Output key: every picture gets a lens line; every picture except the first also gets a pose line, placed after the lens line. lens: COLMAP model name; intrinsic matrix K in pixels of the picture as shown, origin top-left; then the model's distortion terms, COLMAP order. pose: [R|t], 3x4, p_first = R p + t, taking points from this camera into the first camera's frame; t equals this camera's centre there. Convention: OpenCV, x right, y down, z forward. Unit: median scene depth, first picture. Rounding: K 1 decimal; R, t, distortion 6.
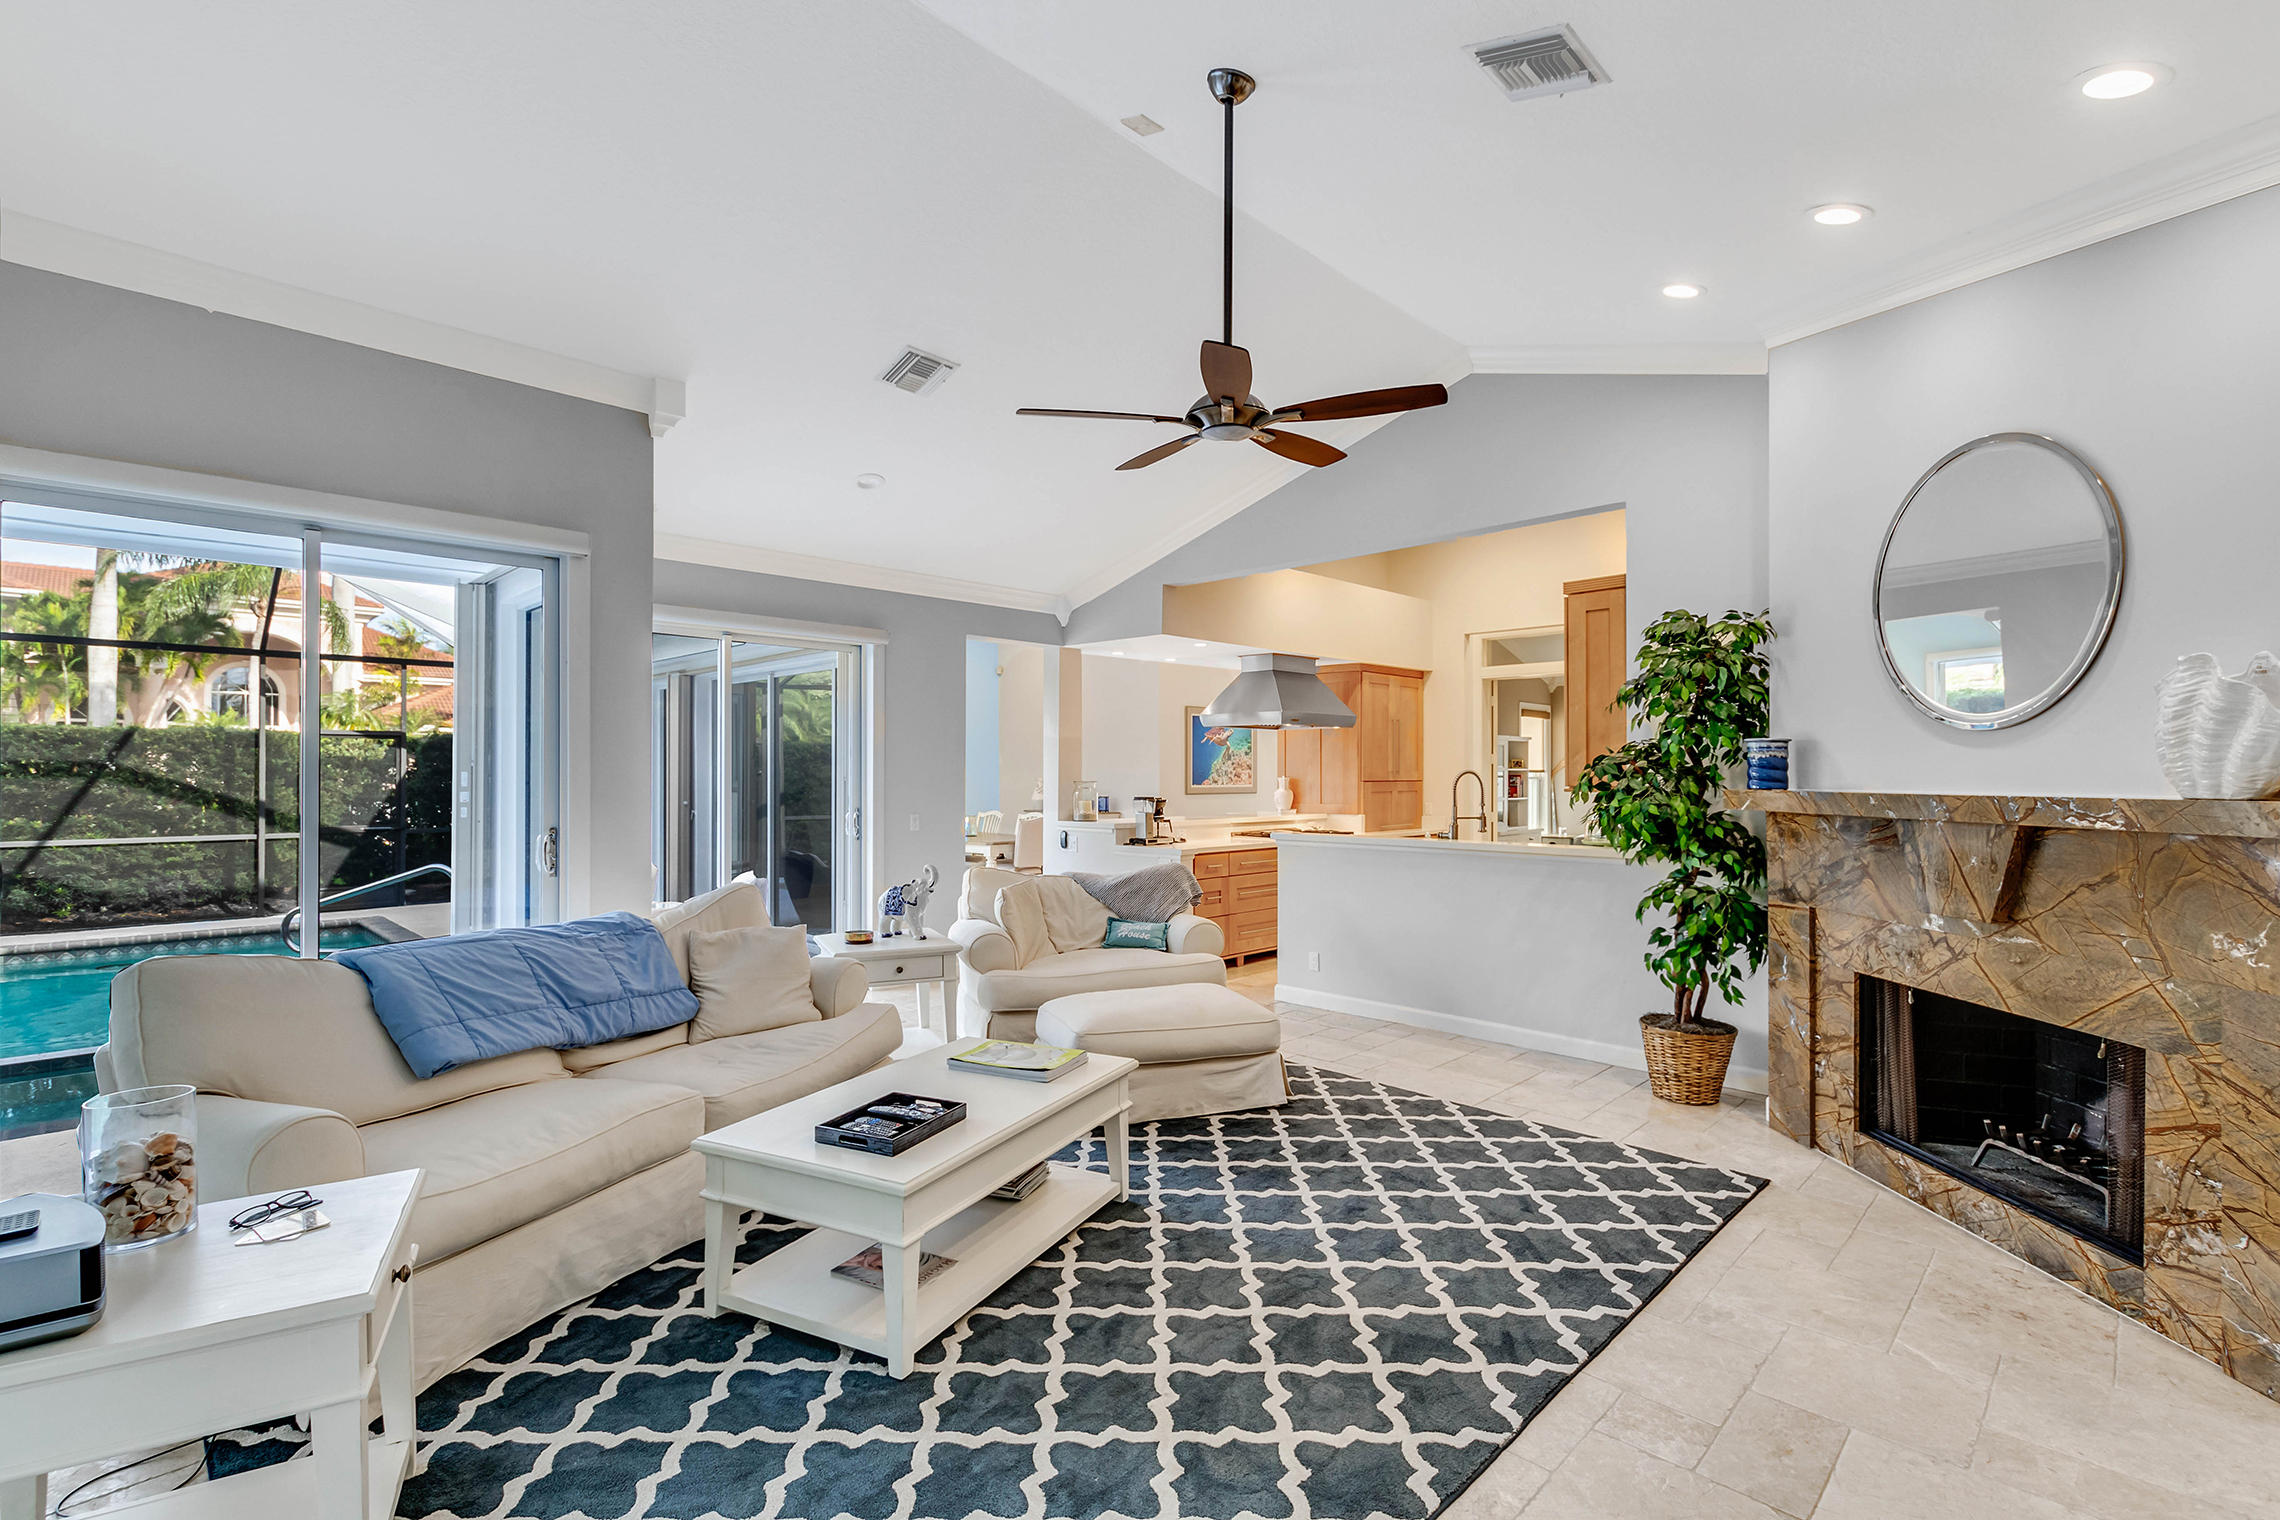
lens RADIAL K [[1035.6, 0, 1144.0], [0, 1035.6, 770.8], [0, 0, 1]] dist [0.004045, -0.001055]
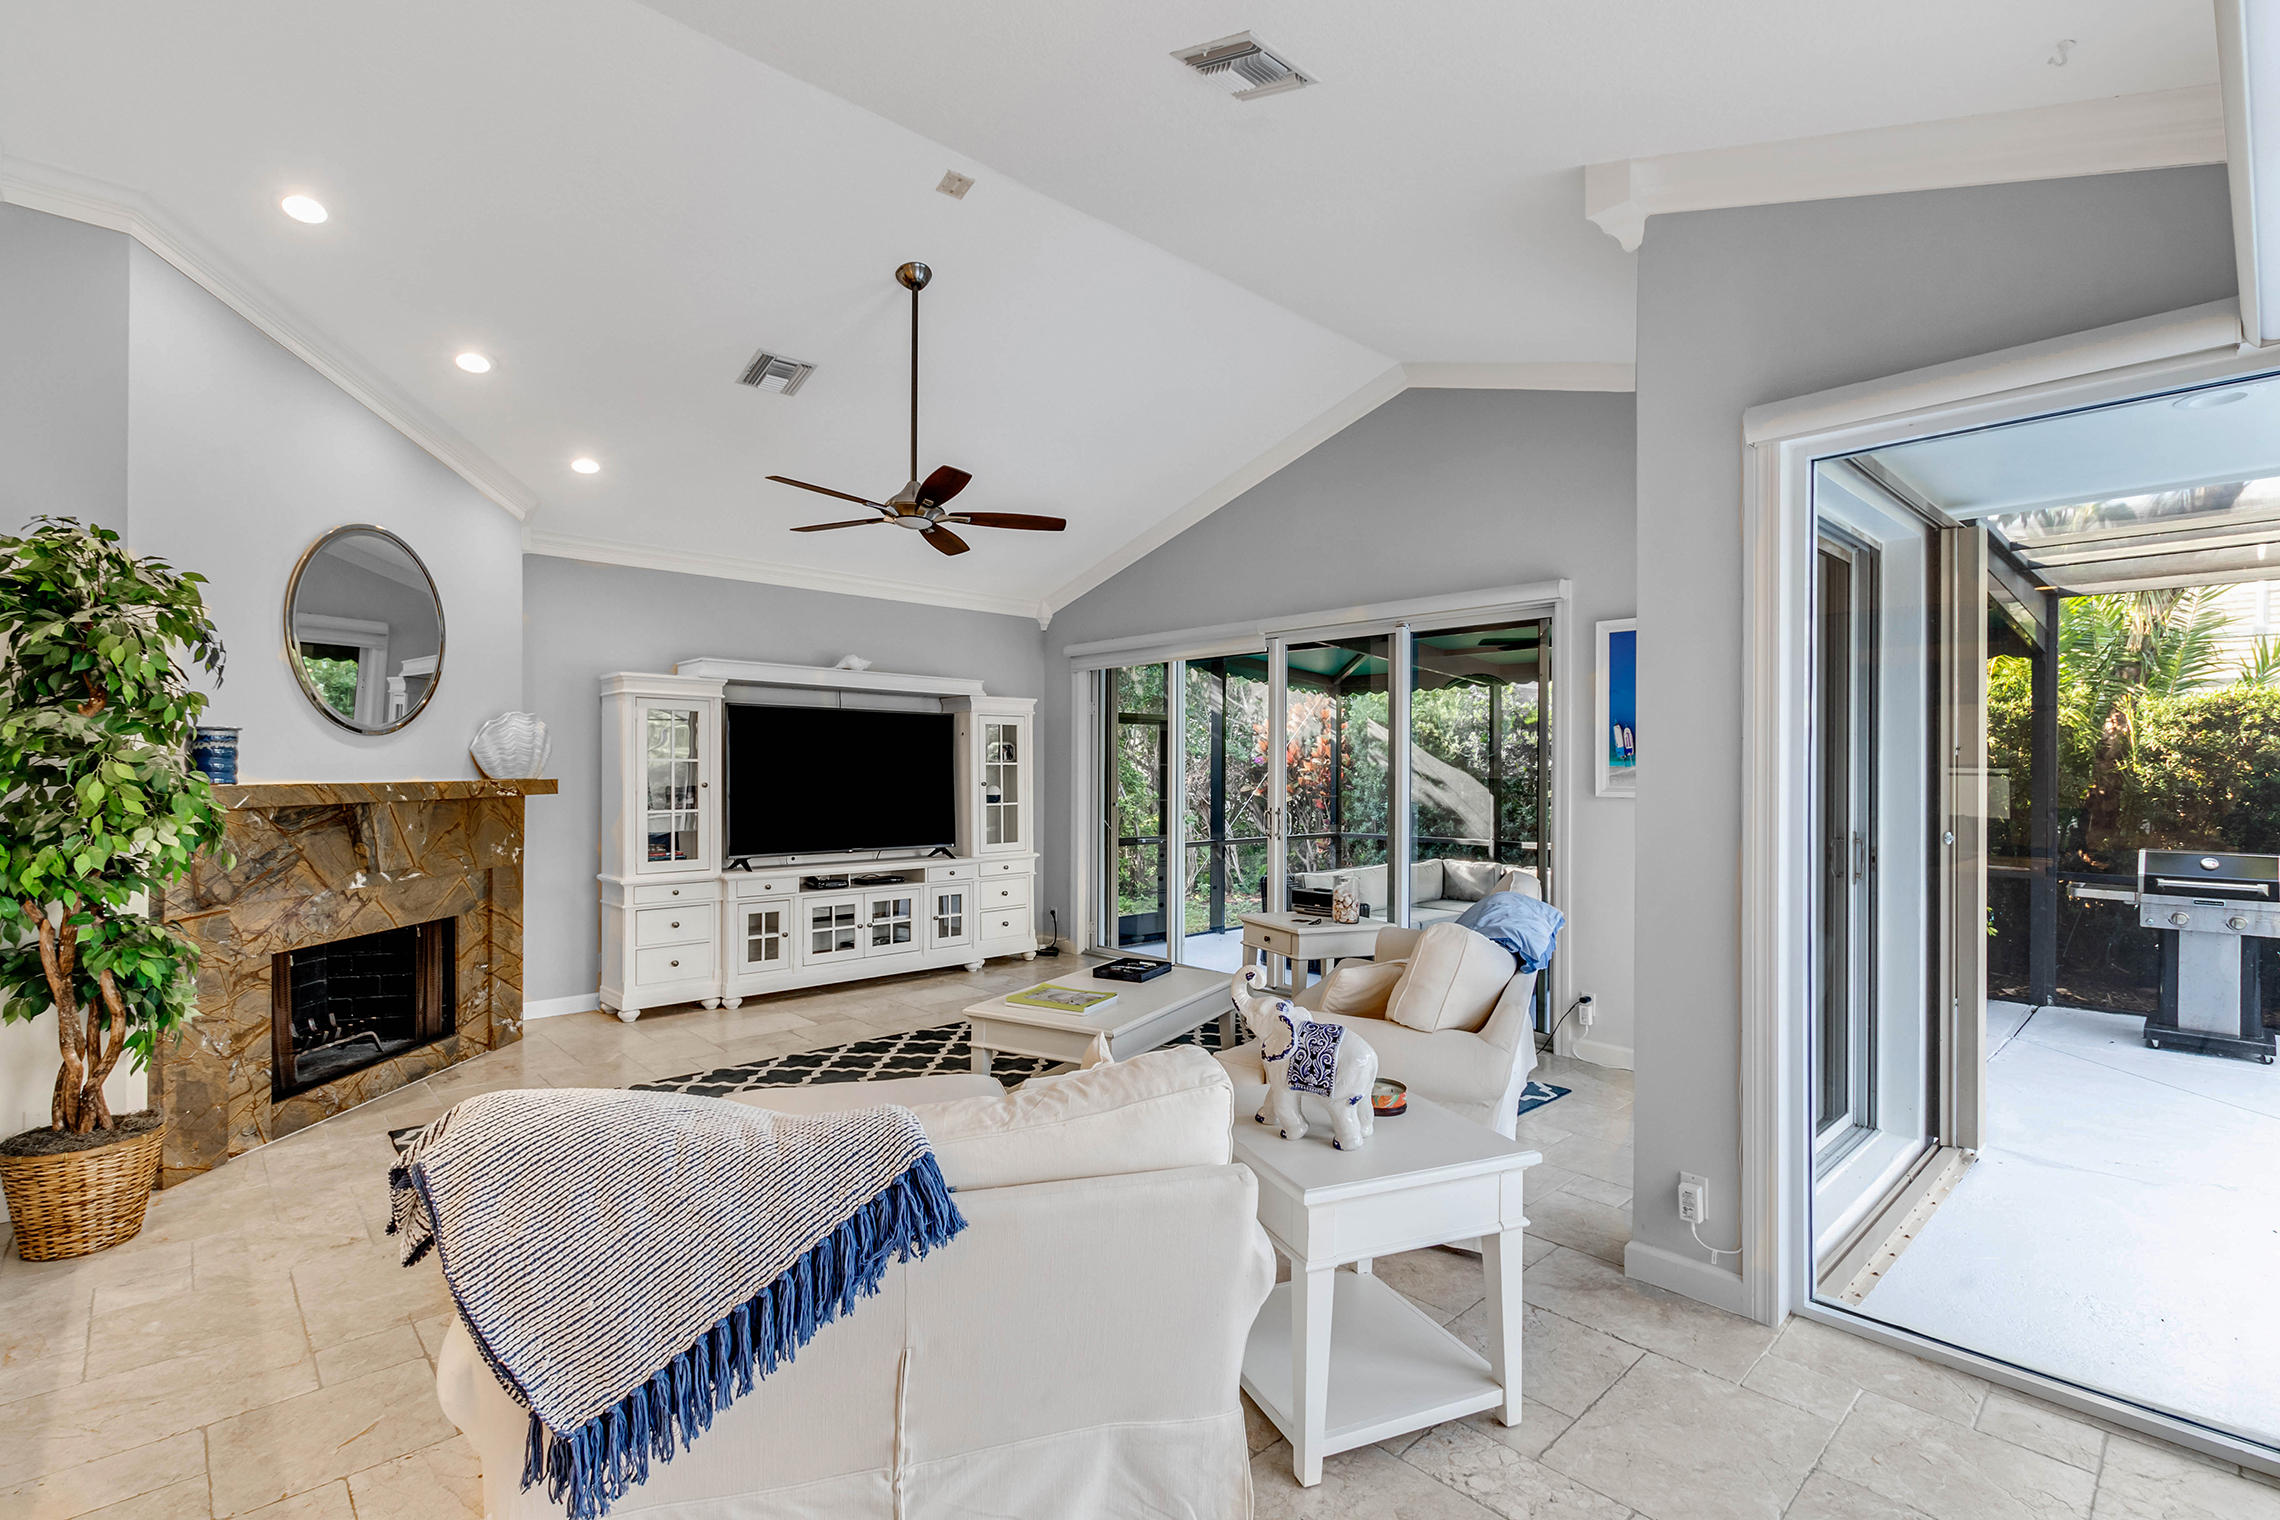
lens RADIAL K [[1035.6, 0, 1118.2], [0, 1035.6, 771.5], [0, 0, 1]] dist [0.004045, -0.001055]
pose [[-0.998390, -0.002294, 0.056677, -0.219517], [-0.002460, 0.999993, -0.002860, 0.008045], [-0.056670, -0.002995, -0.998388, 1.883516]]
